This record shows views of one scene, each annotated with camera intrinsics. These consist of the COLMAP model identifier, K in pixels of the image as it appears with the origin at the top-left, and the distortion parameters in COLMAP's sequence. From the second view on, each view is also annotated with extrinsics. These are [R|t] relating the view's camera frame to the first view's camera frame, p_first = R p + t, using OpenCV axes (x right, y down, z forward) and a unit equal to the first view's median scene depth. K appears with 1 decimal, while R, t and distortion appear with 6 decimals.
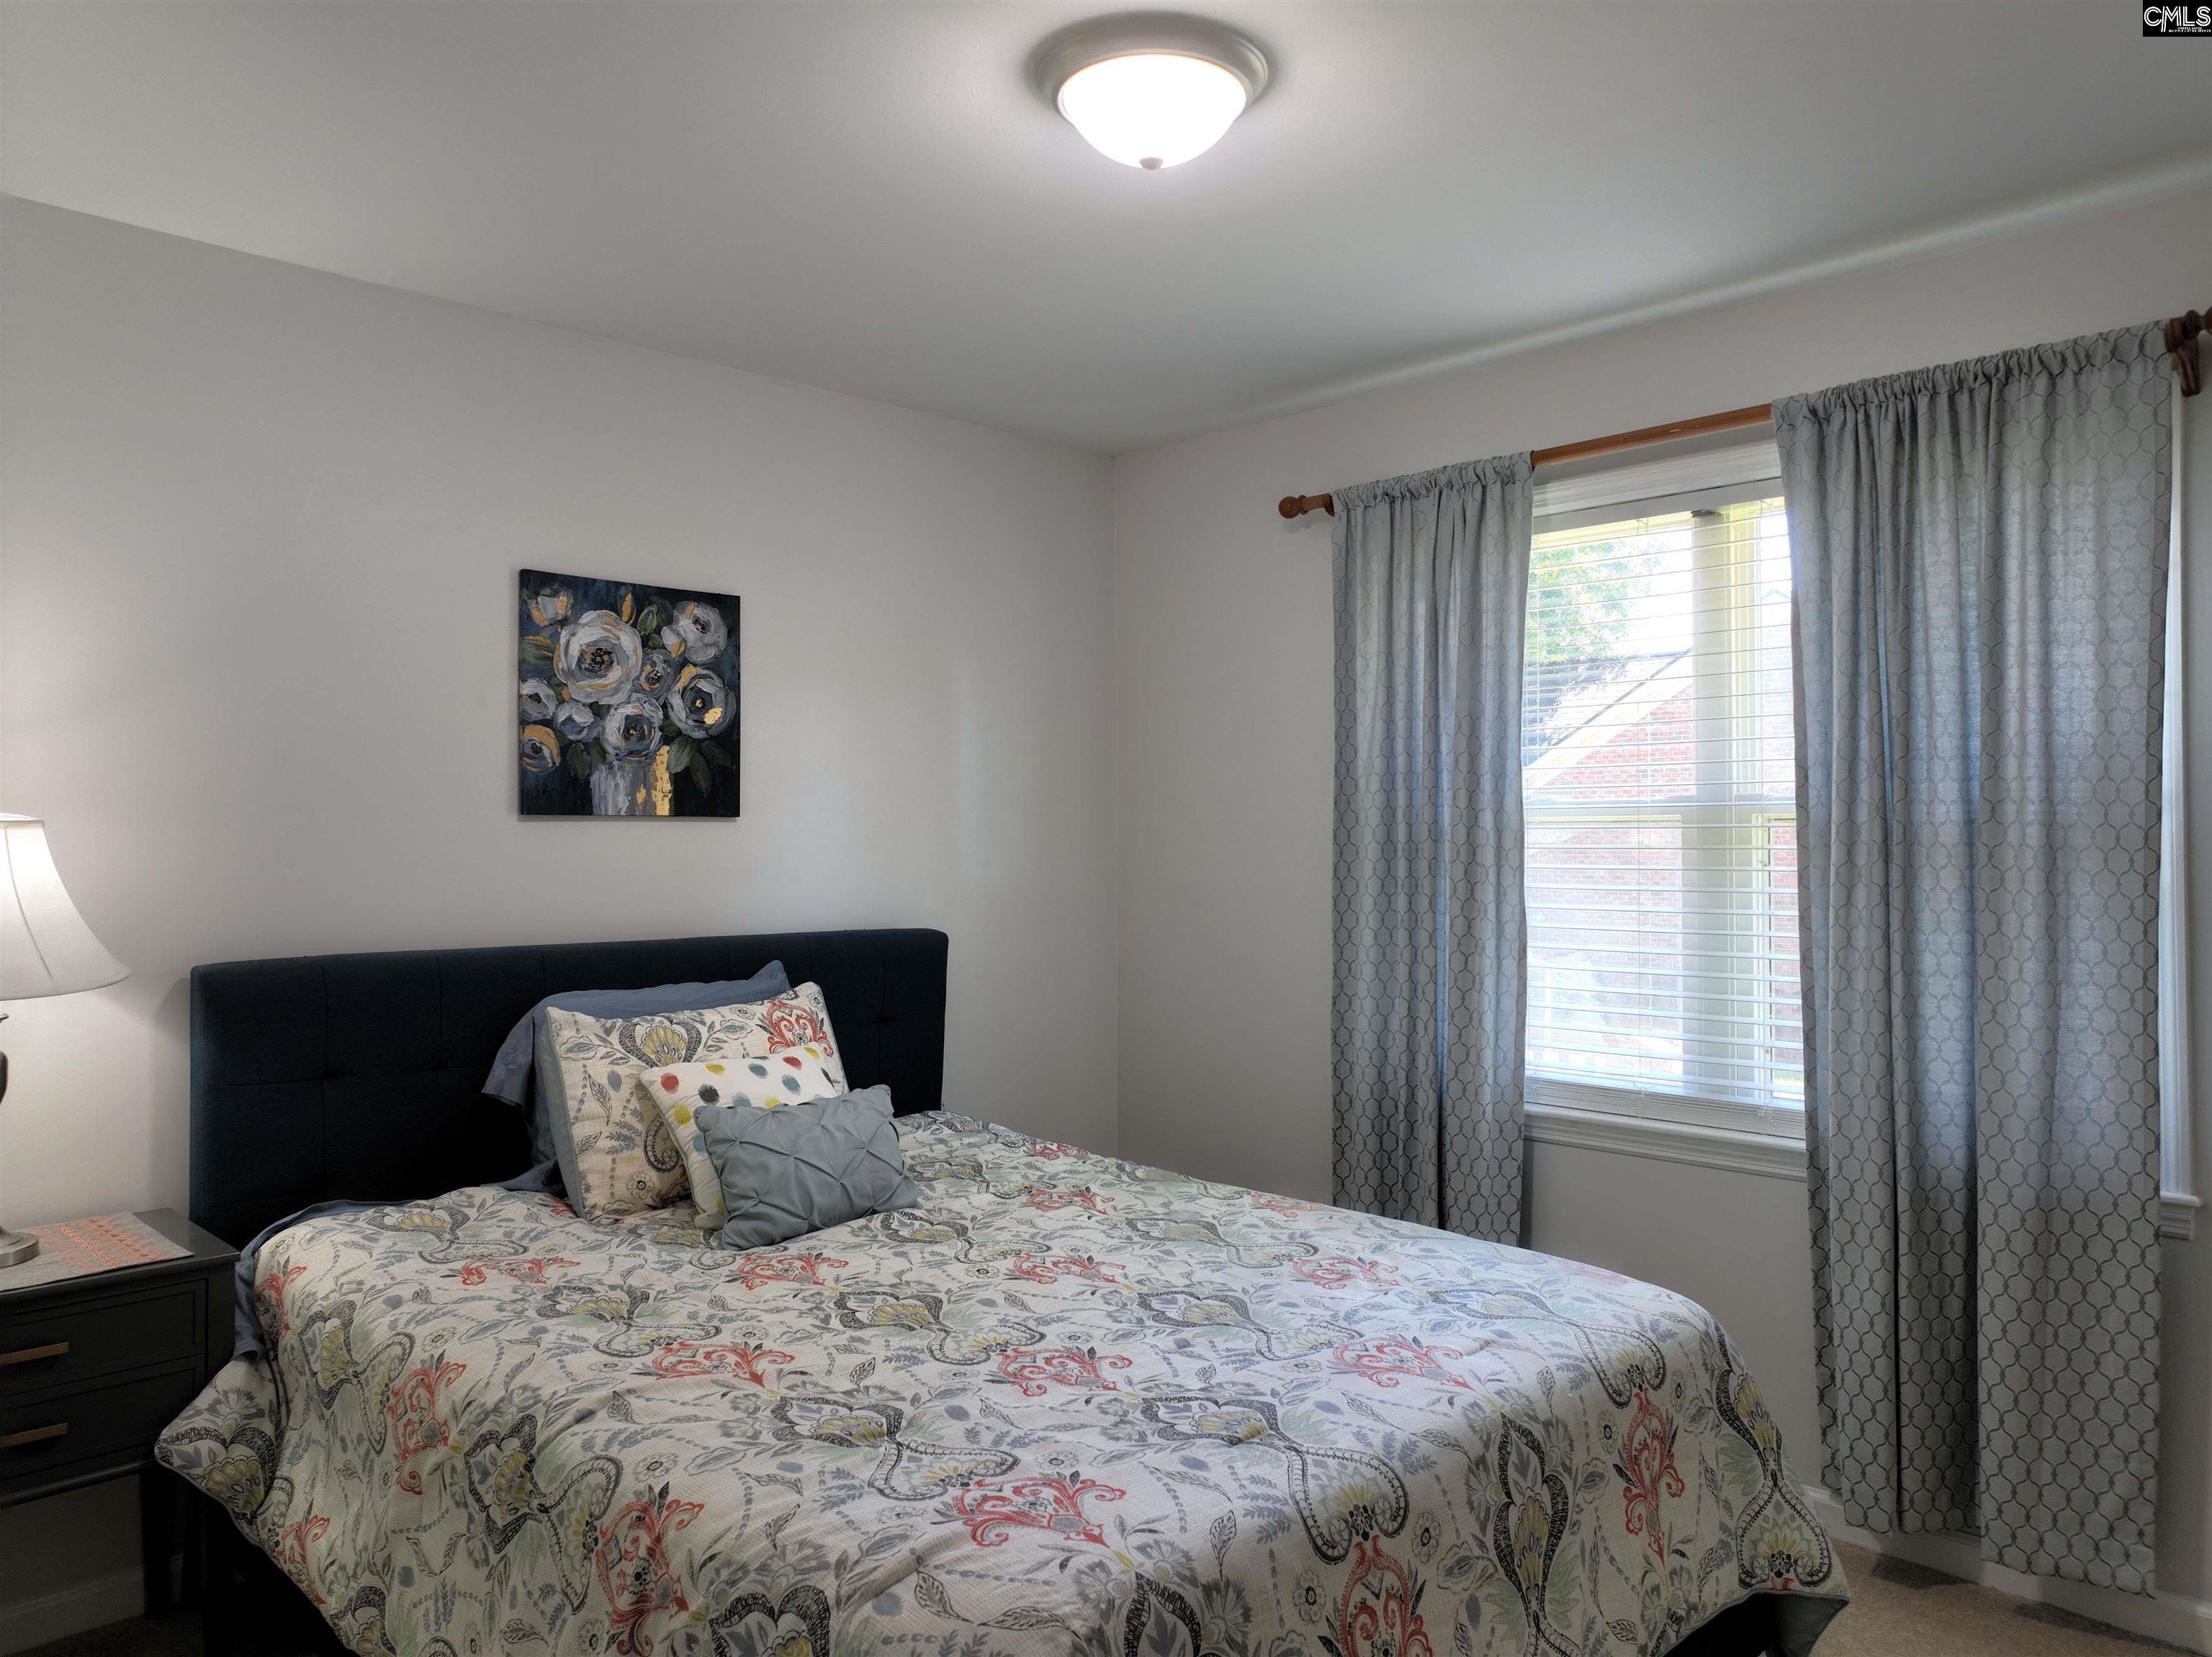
lens RADIAL K [[1570.2, 0, 1118.9], [0, 1570.2, 823.7], [0, 0, 1]] dist [0.006378, 0.007085]
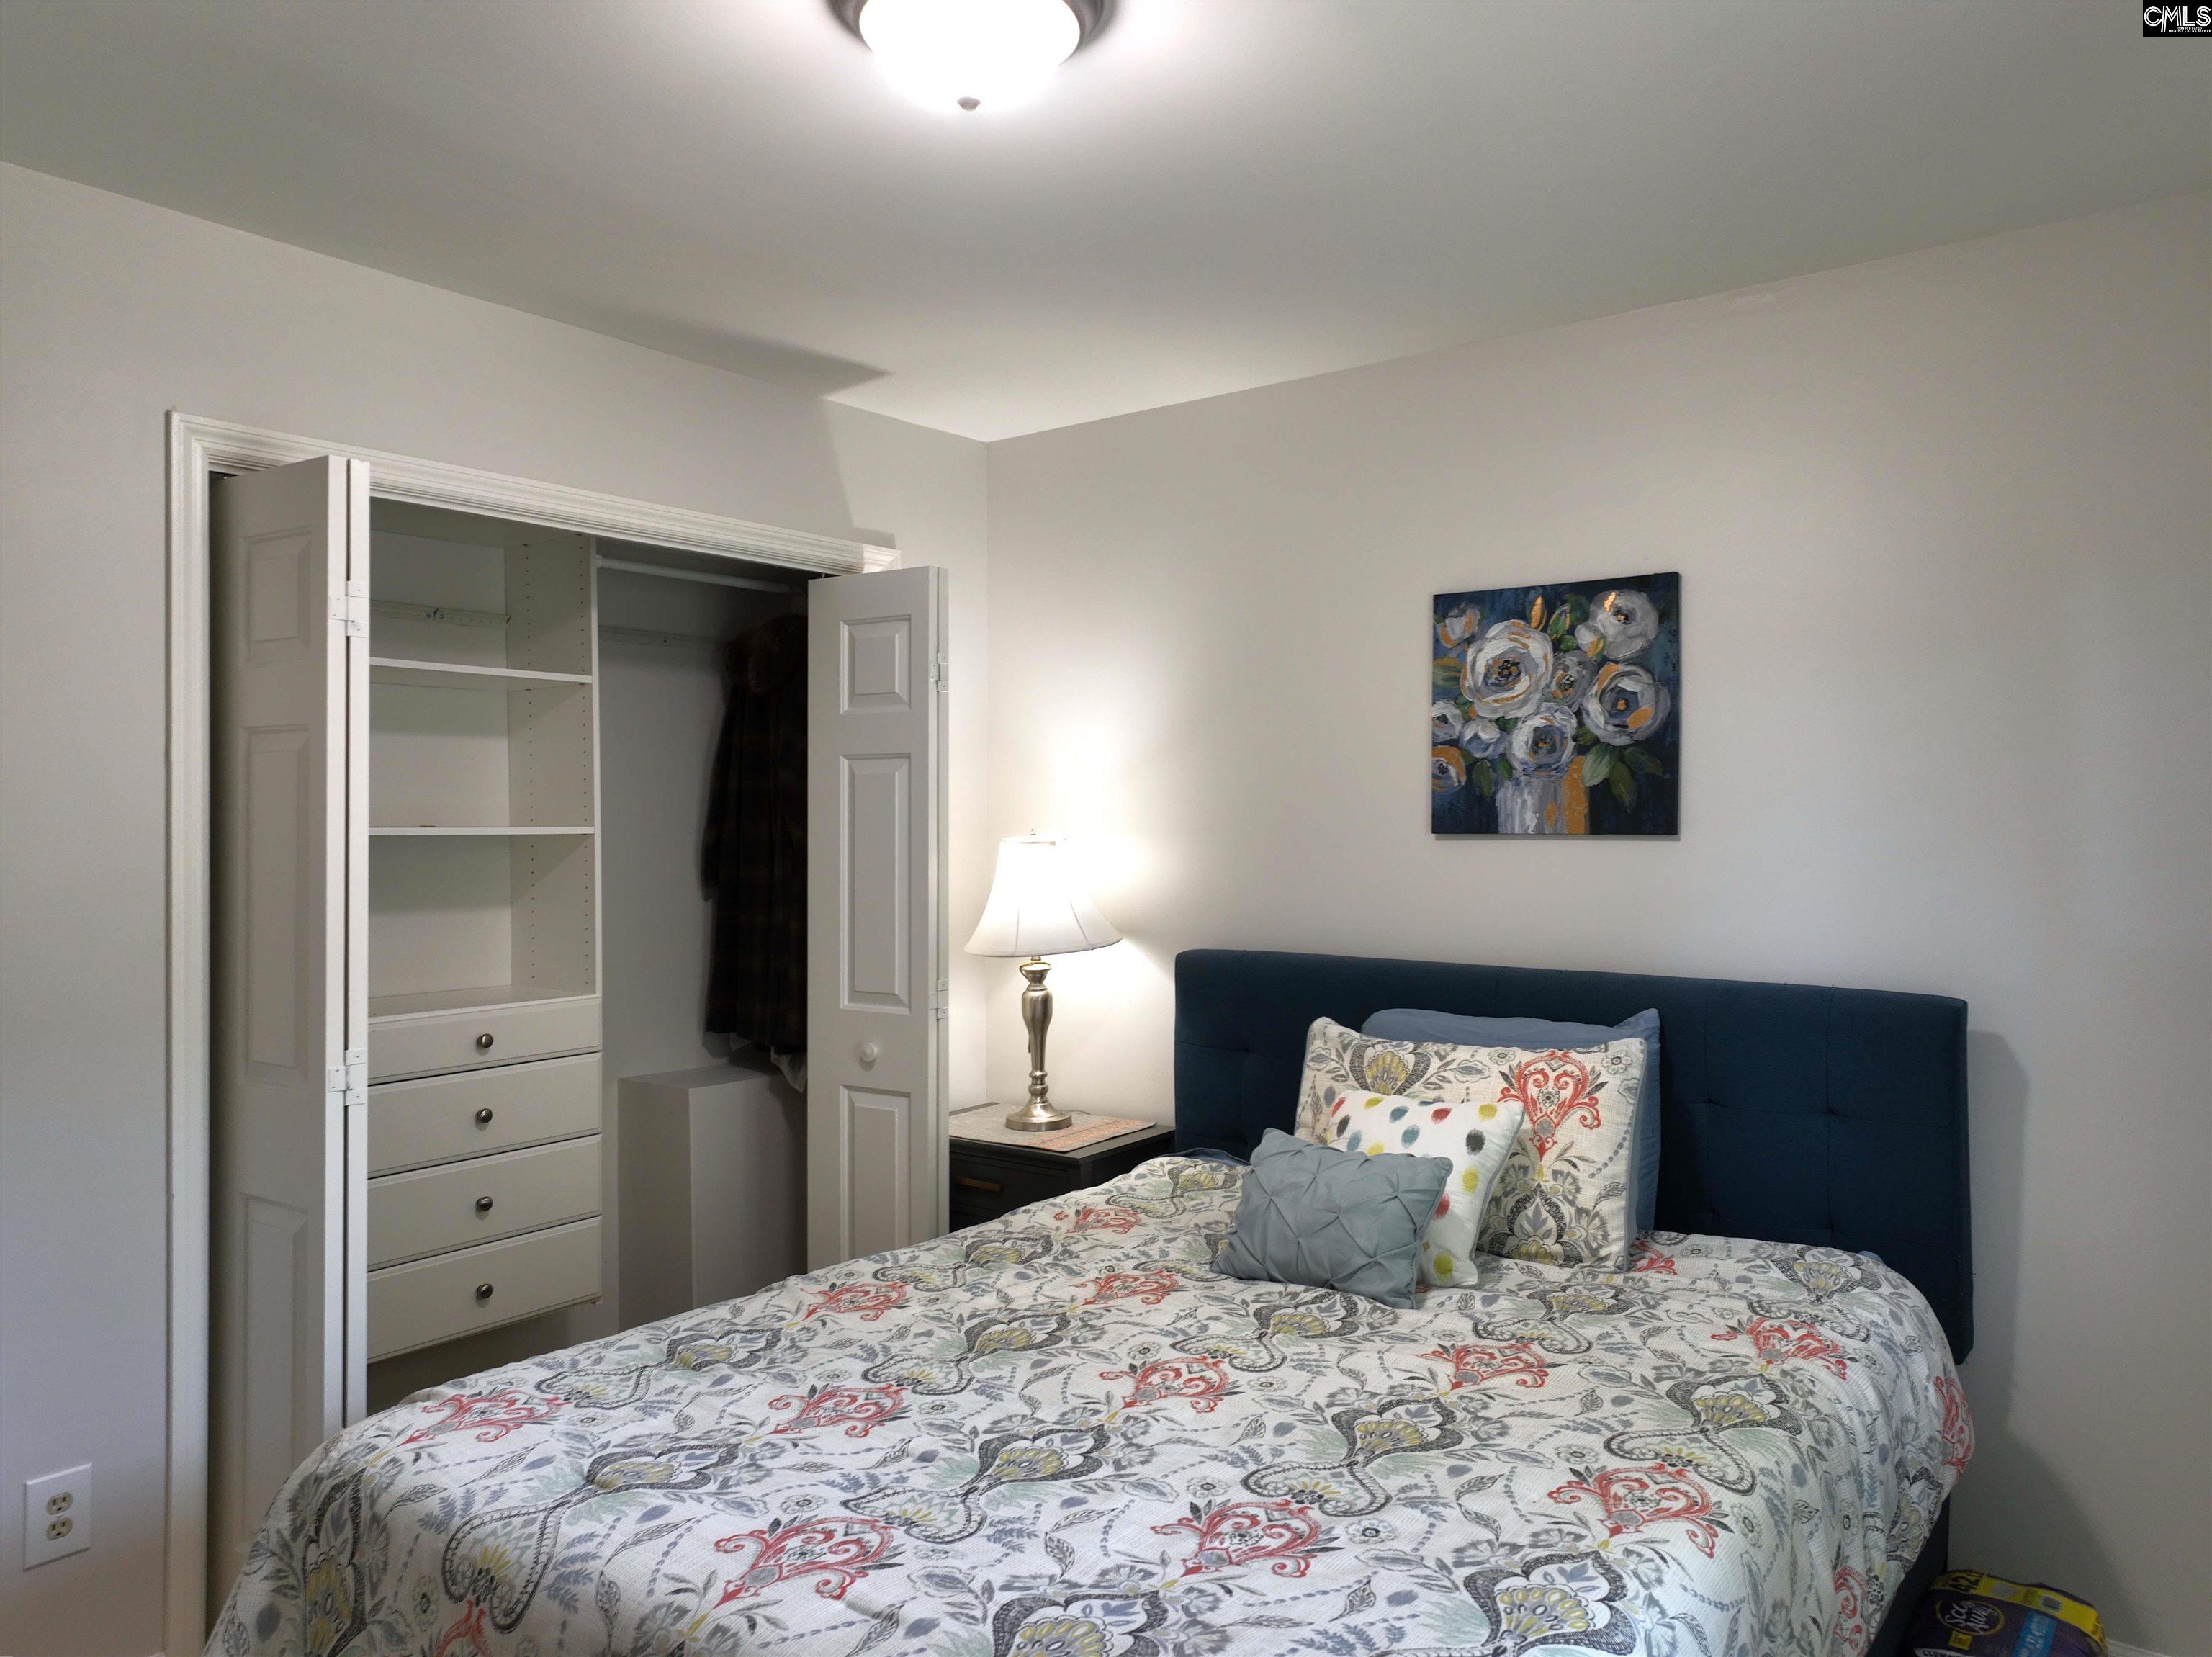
lens RADIAL K [[1570.2, 0, 1118.9], [0, 1570.2, 823.7], [0, 0, 1]] dist [0.006378, 0.007085]
pose [[0.132199, -0.001340, -0.991222, 0.592584], [0.006974, 0.999976, -0.000422, -0.012908], [0.991199, -0.006857, 0.132205, 0.637974]]
